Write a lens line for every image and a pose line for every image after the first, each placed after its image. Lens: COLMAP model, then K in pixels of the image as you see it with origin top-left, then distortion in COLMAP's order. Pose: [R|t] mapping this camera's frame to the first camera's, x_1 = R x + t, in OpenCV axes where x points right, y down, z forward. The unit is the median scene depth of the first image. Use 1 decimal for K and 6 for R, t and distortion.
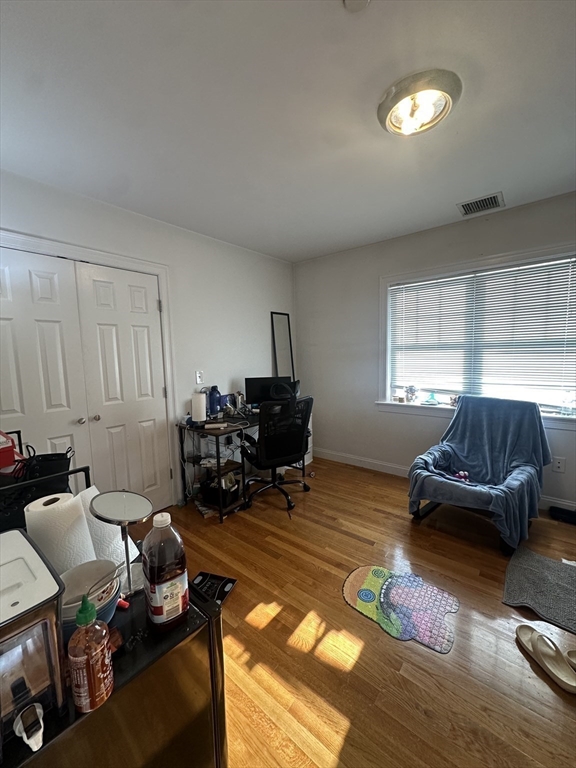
lens RADIAL K [[307.3, 0, 288.5], [0, 307.3, 385.5], [0, 0, 1]] dist [0.002209, 0.000619]
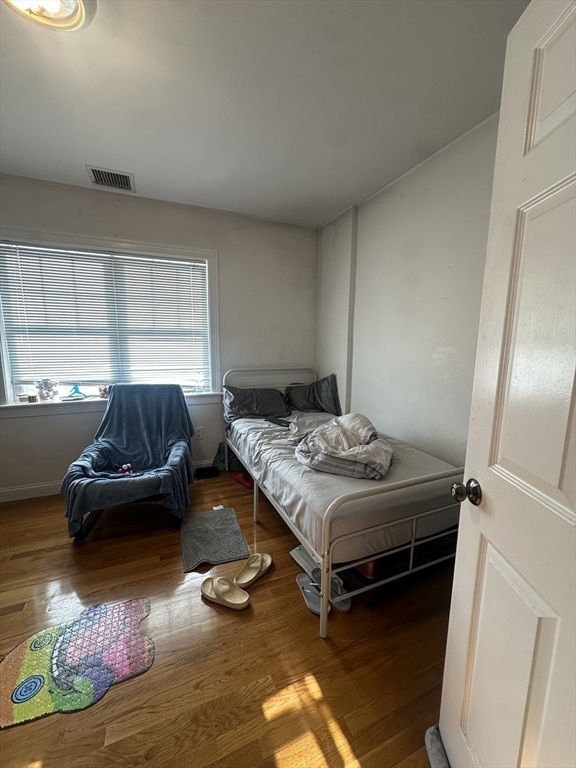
lens RADIAL K [[307.3, 0, 283.7], [0, 307.3, 385.6], [0, 0, 1]] dist [0.002209, 0.000619]
pose [[0.467239, -0.097315, 0.878759, -0.013365], [0.071840, 0.994816, 0.071970, 0.005311], [-0.881207, 0.029503, 0.471808, 0.119282]]
